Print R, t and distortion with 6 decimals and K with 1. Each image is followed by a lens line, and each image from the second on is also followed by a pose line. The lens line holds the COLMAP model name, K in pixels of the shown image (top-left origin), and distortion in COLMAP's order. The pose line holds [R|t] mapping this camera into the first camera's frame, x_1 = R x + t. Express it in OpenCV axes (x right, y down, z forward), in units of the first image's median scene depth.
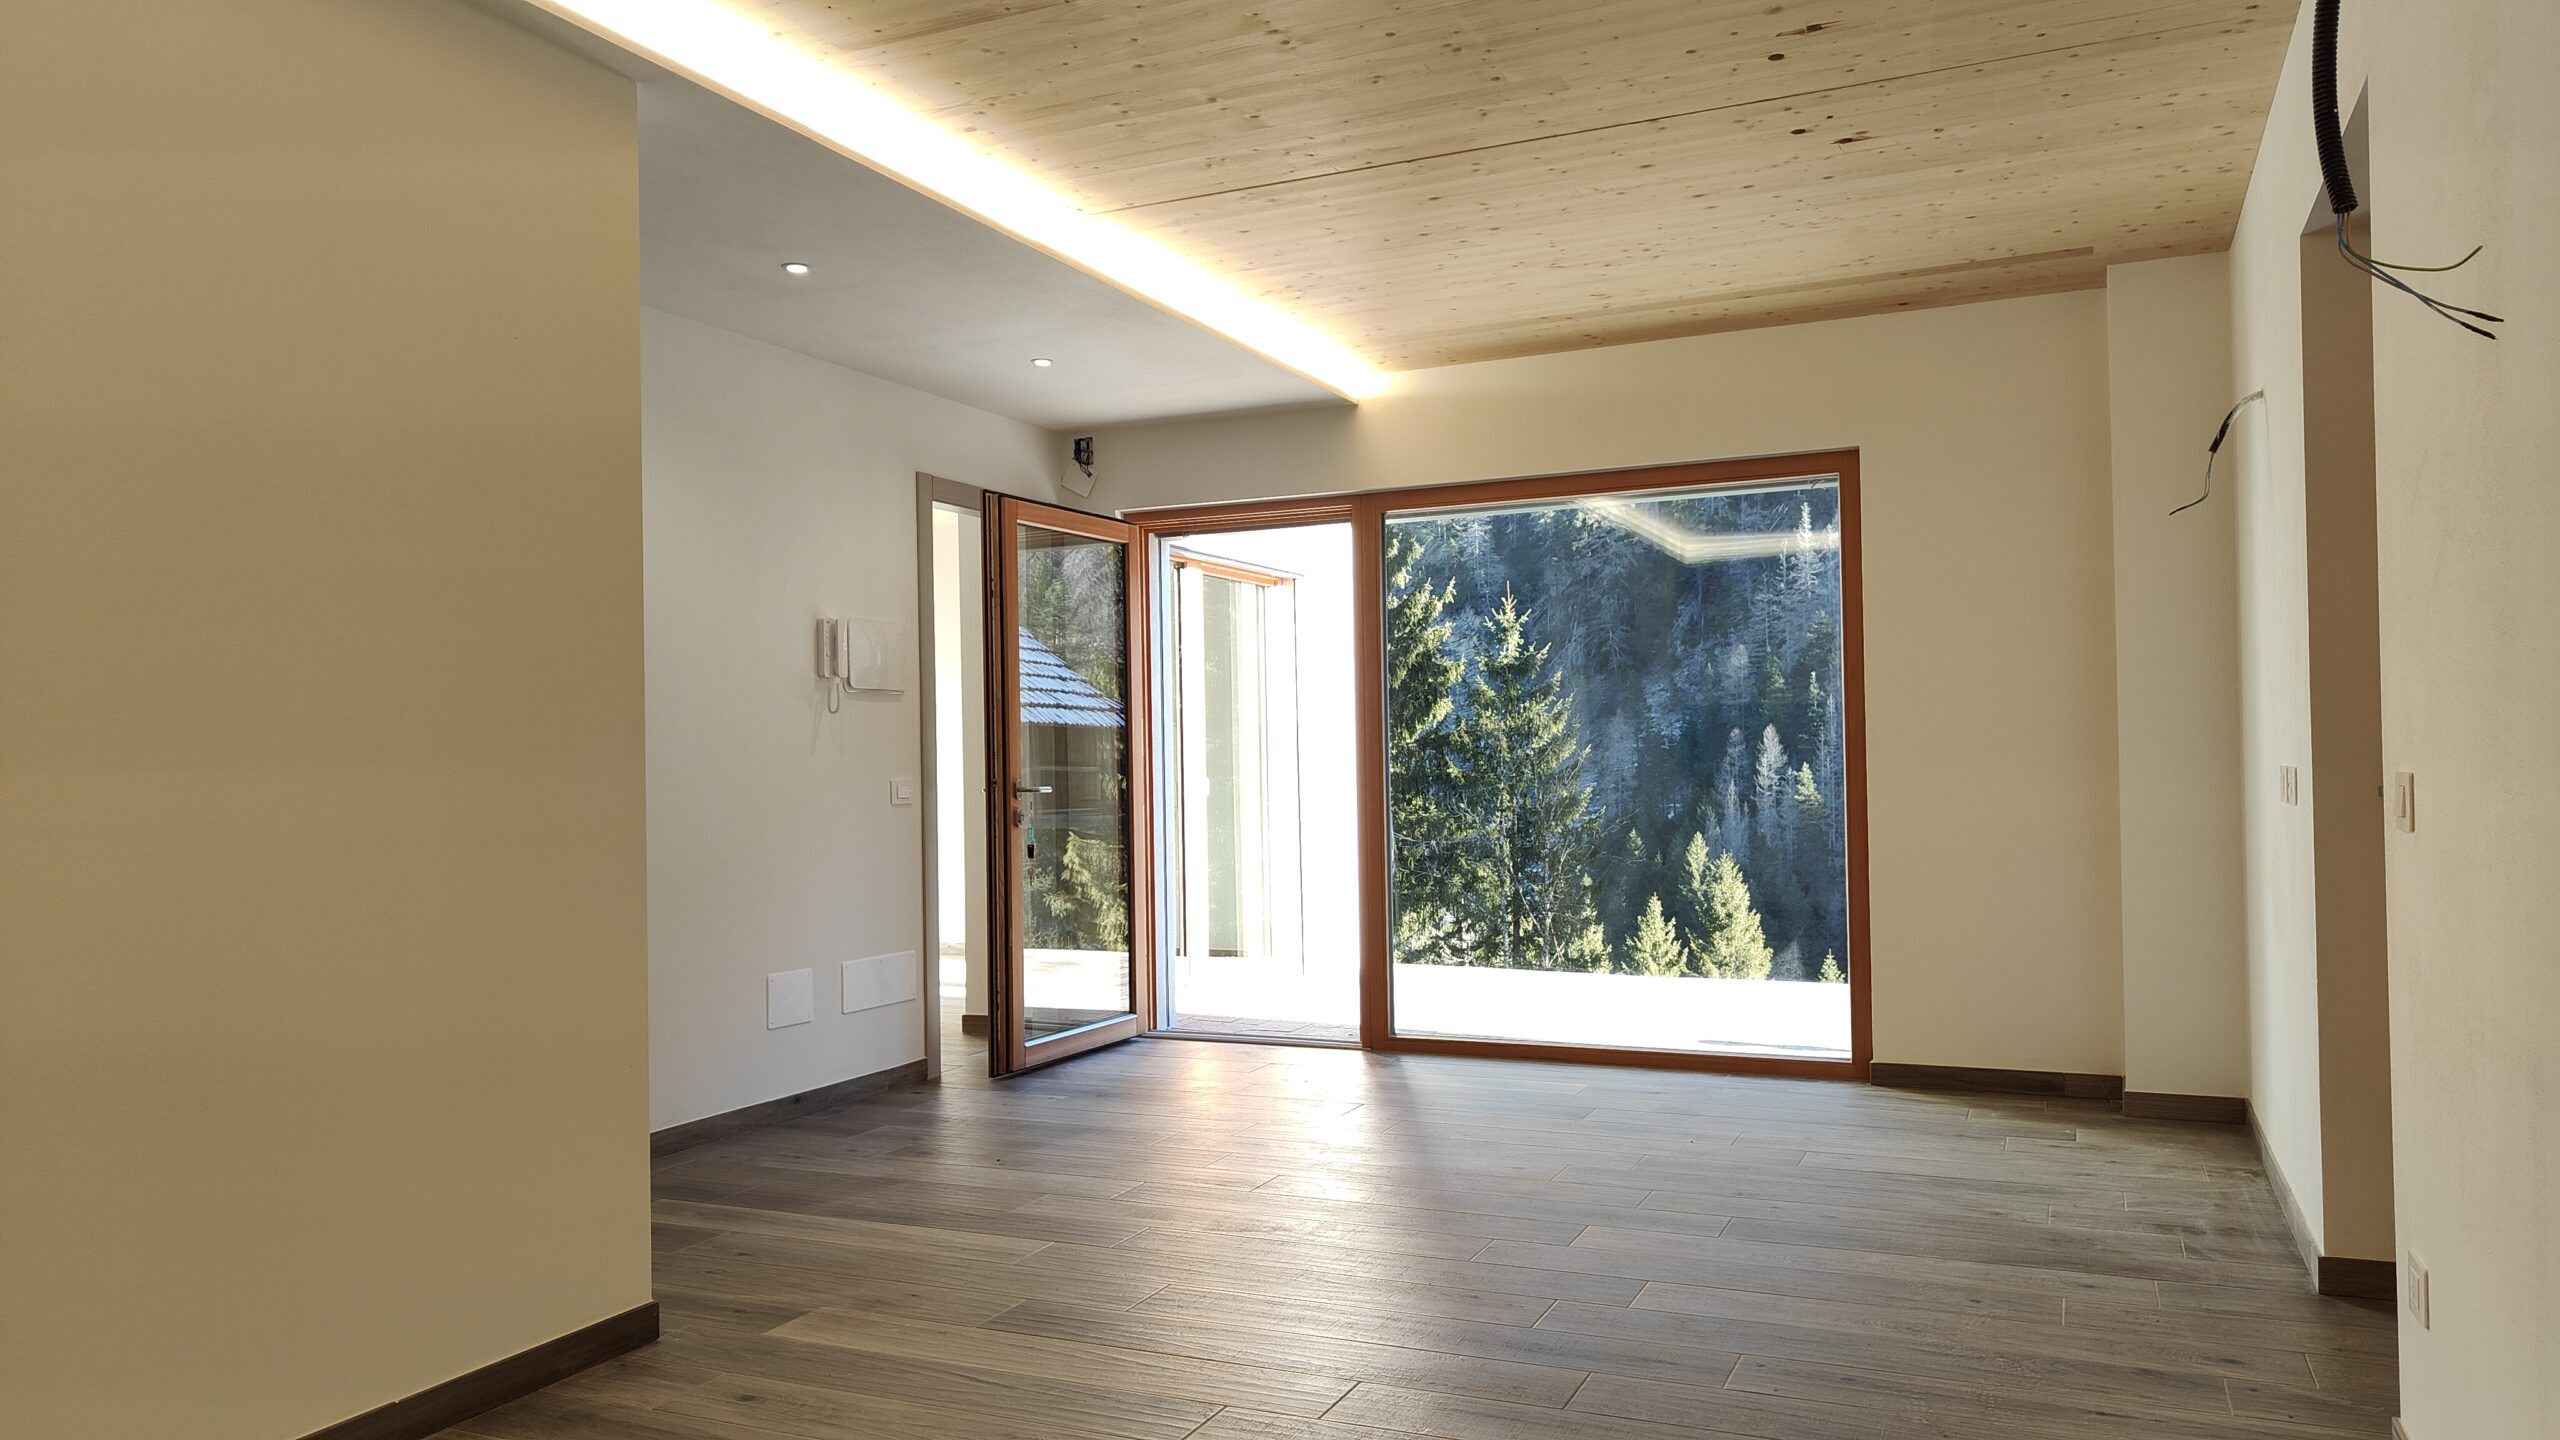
lens RADIAL K [[1769.5, 0, 1280.0], [0, 1769.5, 720.0], [0, 0, 1]] dist [0.001079, 0.000236]
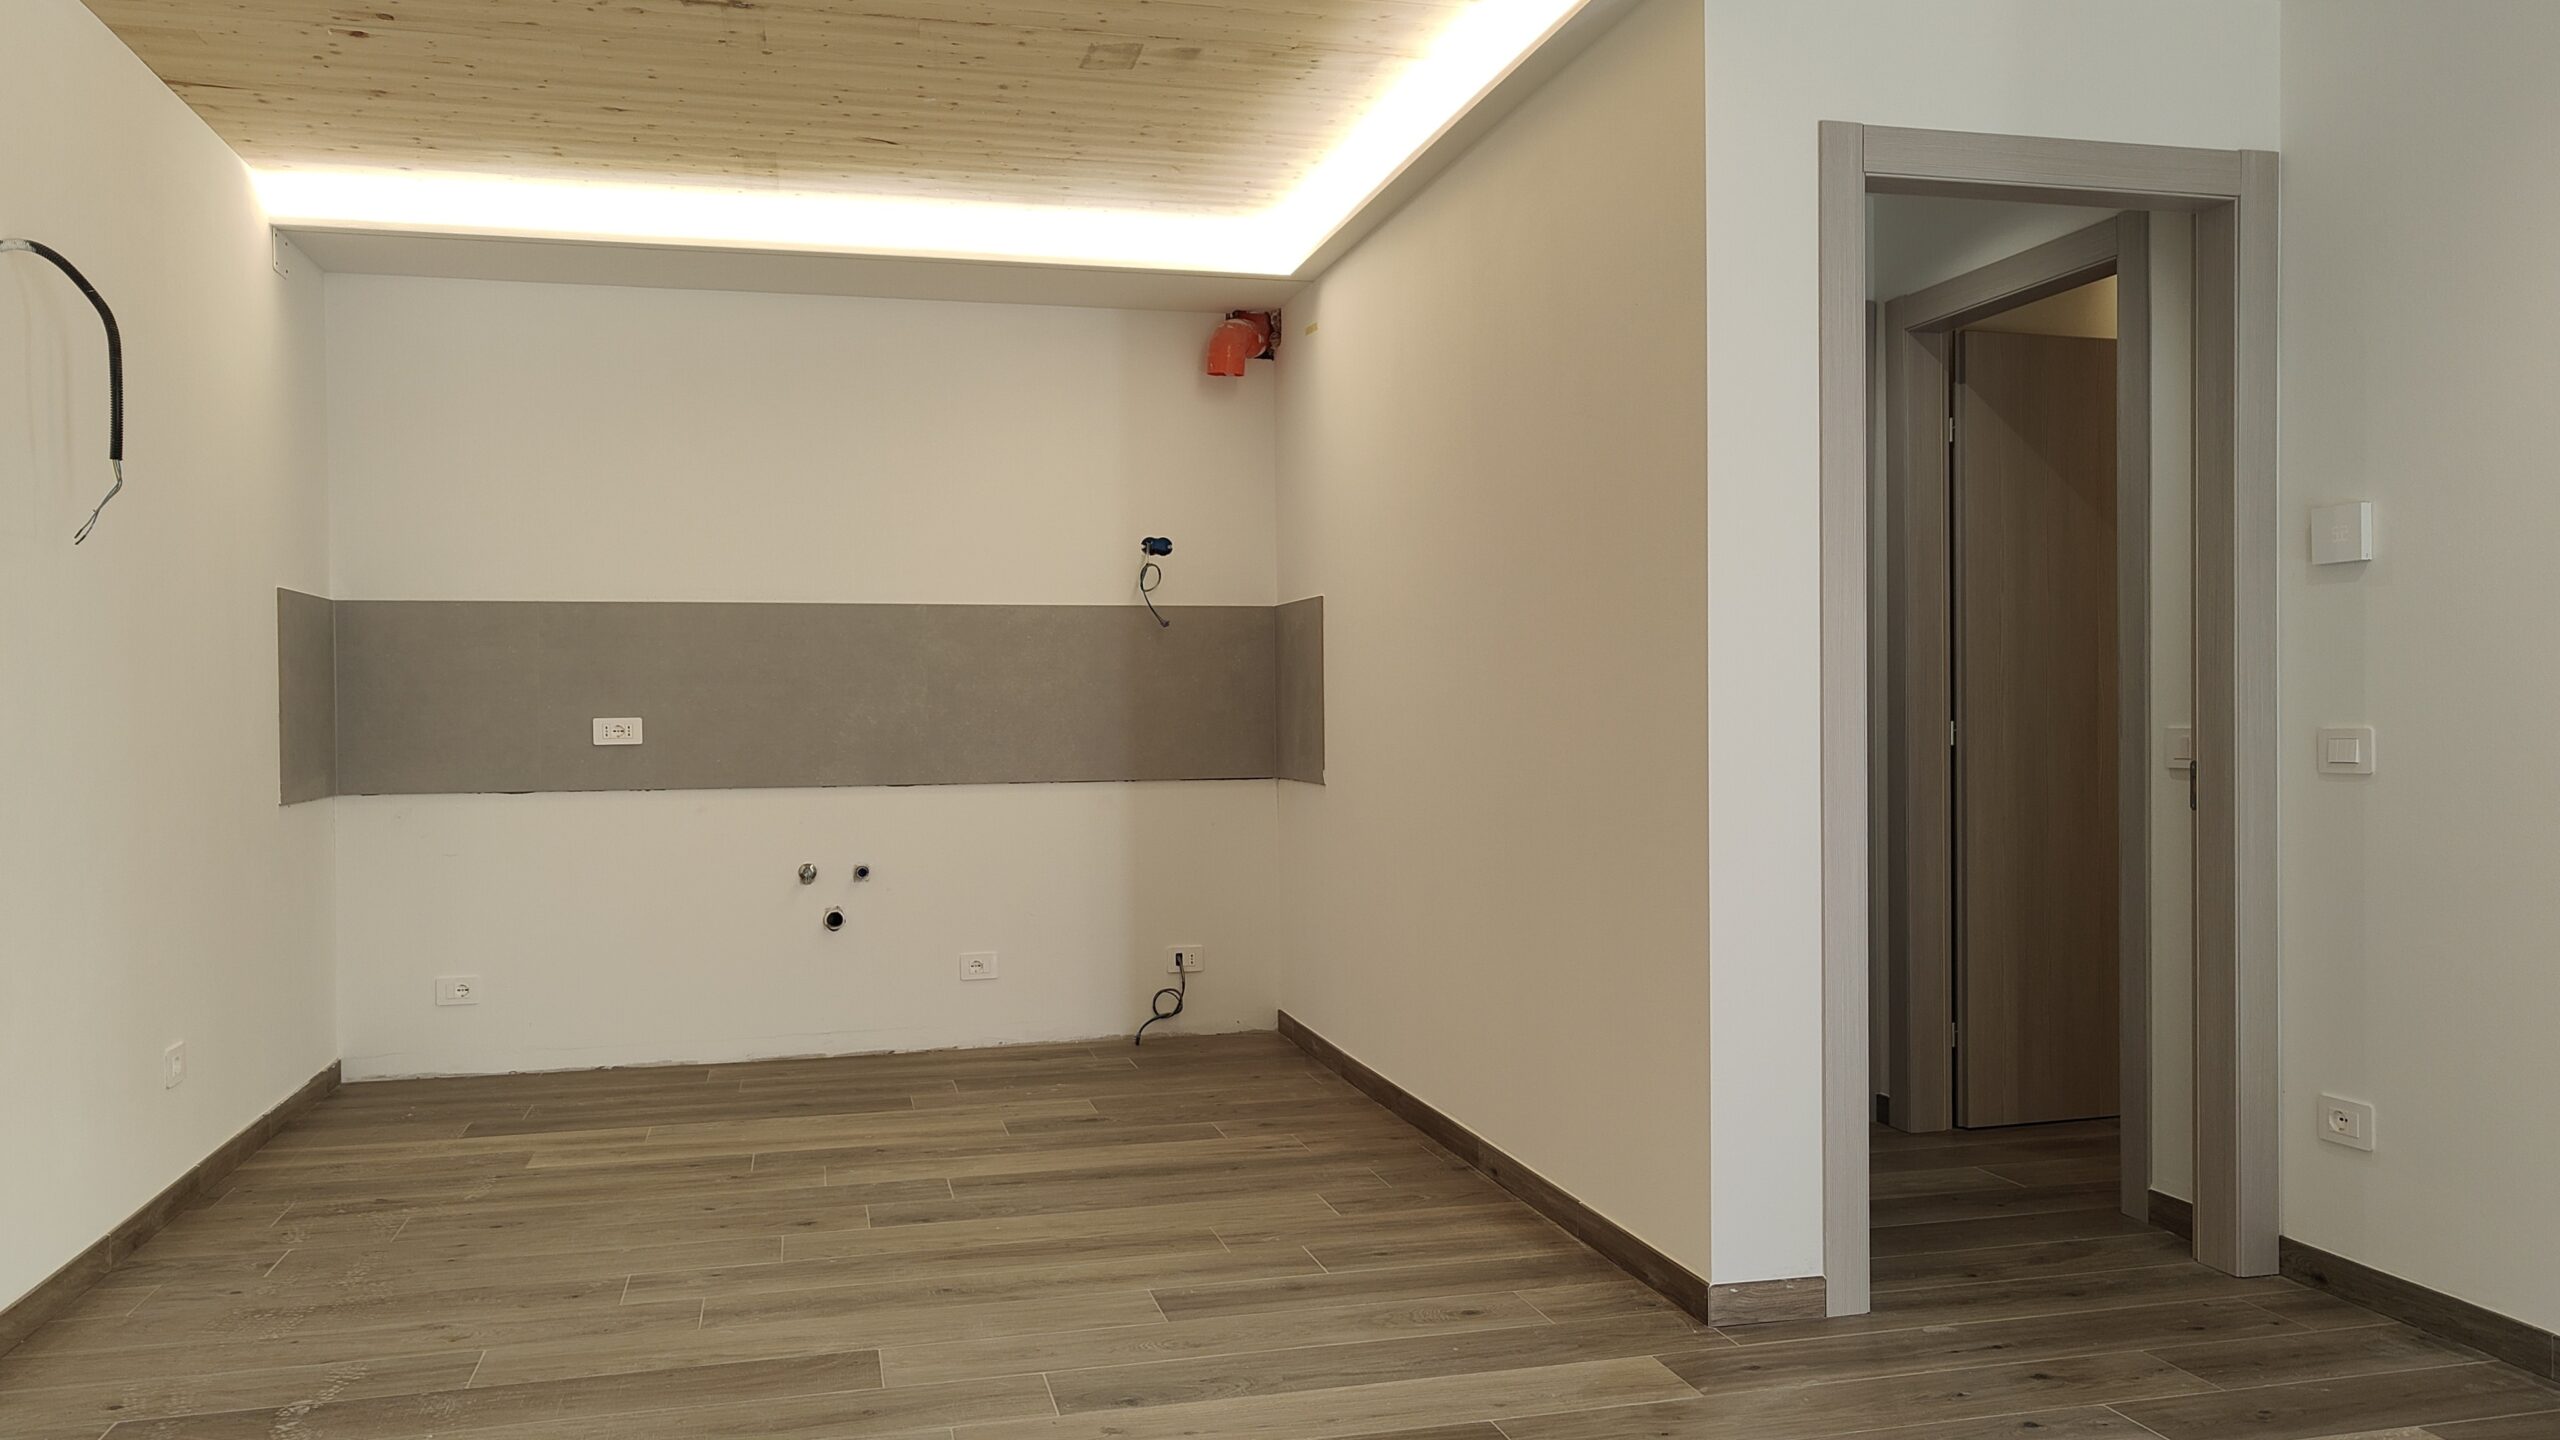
lens RADIAL K [[1866.6, 0, 1264.4], [0, 1866.6, 725.3], [0, 0, 1]] dist [0.019306, -0.004699]
pose [[-0.780301, 0.031340, -0.624618, 0.441809], [0.037103, 0.999304, 0.003789, 0.022318], [0.624302, -0.020219, -0.780921, 1.655853]]
